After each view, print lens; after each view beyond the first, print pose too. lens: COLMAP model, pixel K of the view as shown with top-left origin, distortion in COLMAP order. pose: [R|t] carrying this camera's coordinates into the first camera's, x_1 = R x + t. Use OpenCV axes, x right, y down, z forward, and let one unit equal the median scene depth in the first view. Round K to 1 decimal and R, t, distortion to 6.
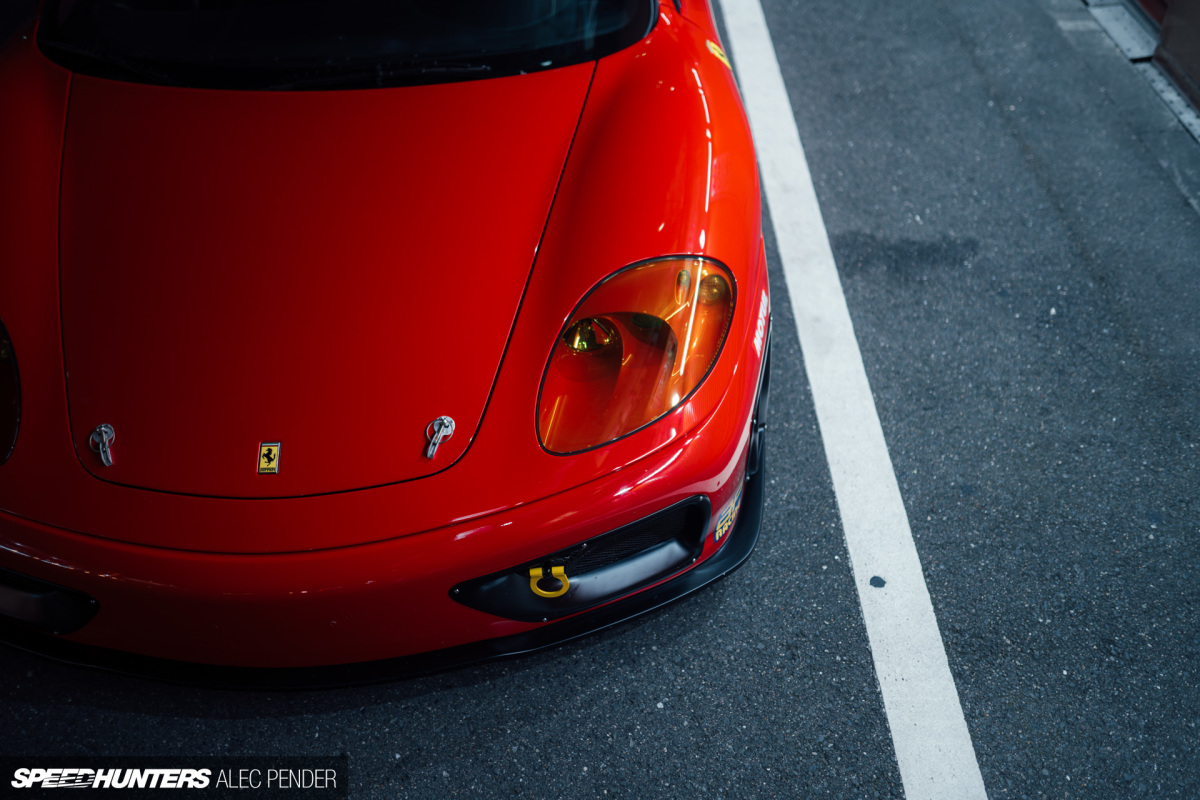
lens RADIAL K [[1169.4, 0, 593.3], [0, 1169.4, 426.7], [0, 0, 1]] dist [-0.069023, 0.112522]
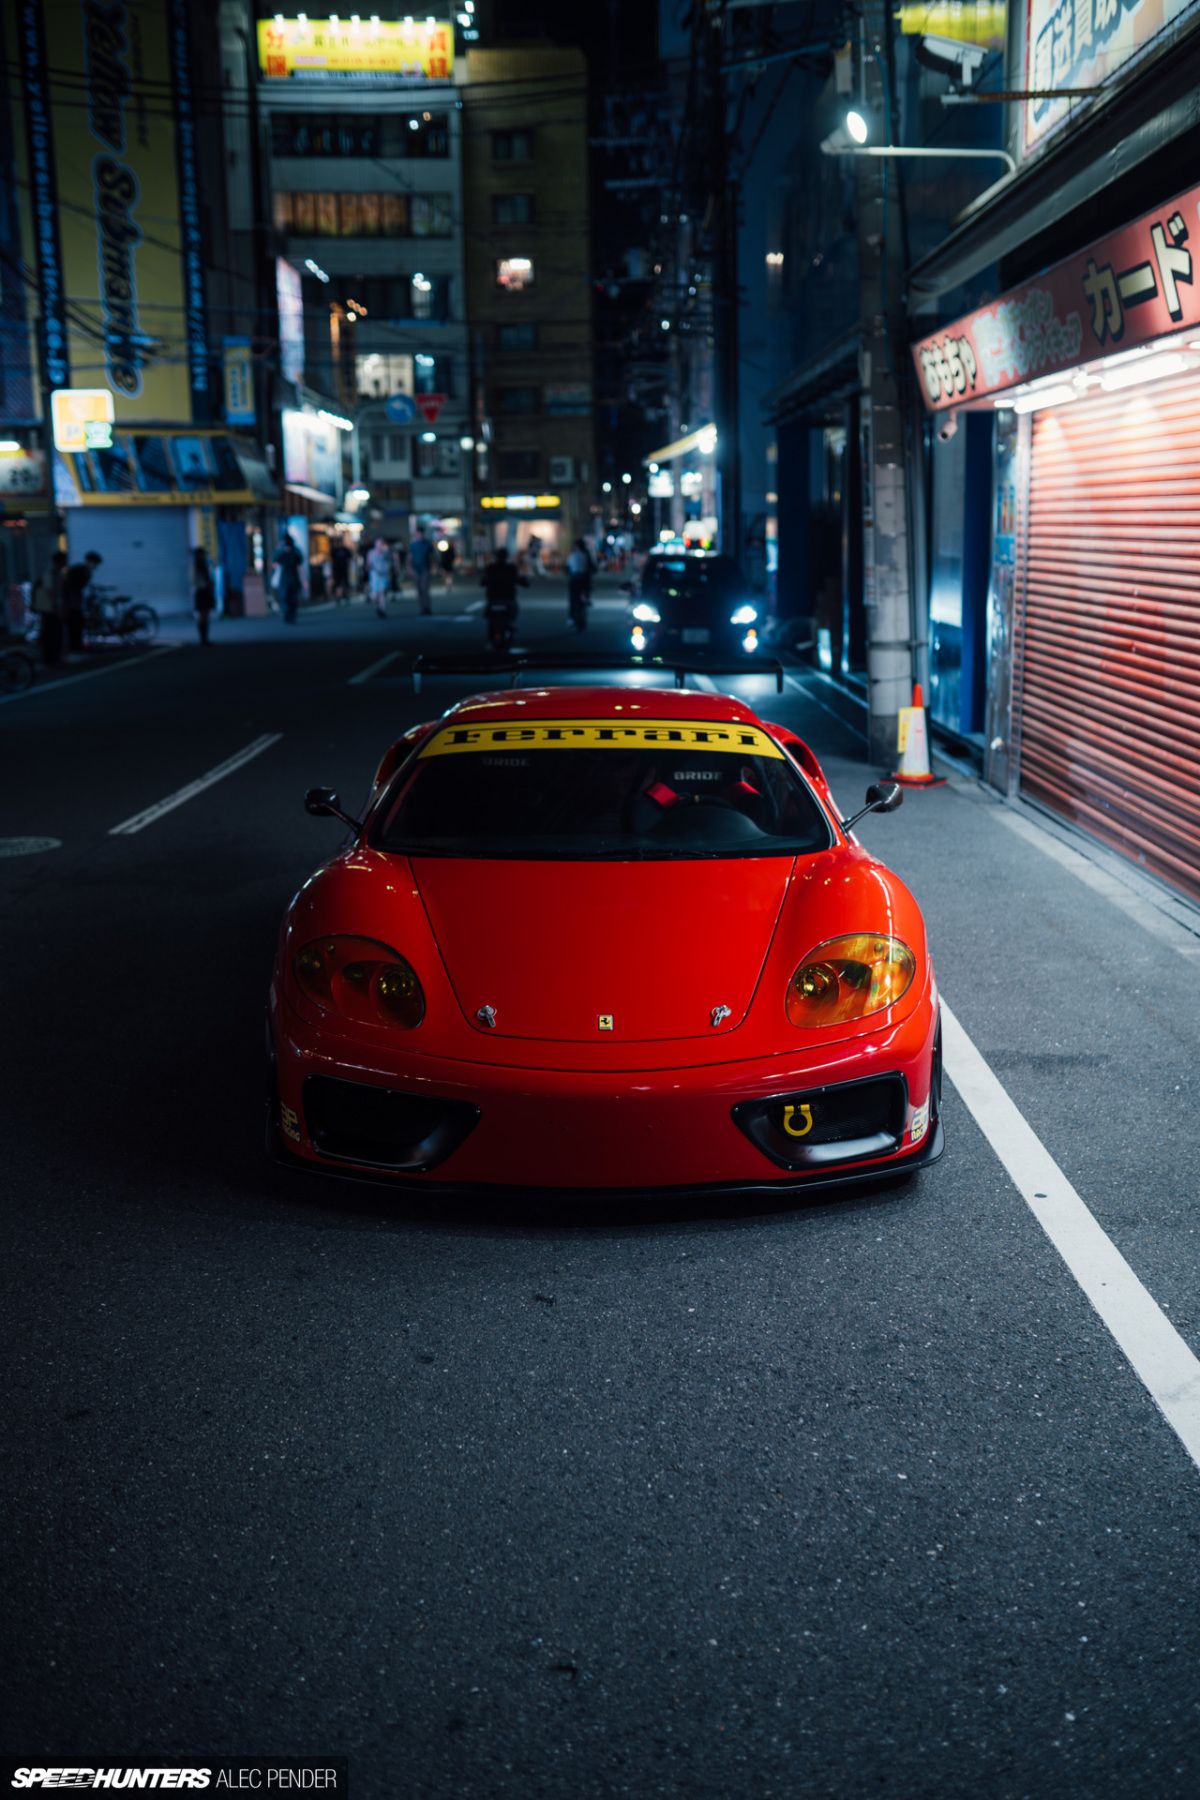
lens RADIAL K [[1754.0, 0, 604.3], [0, 1754.0, 954.2], [0, 0, 1]] dist [-0.069023, 0.112522]
pose [[0.999884, 0.010043, -0.011465, -0.151658], [-0.014304, 0.878093, -0.478275, 0.592269], [0.005264, 0.478384, 0.878135, -0.571253]]
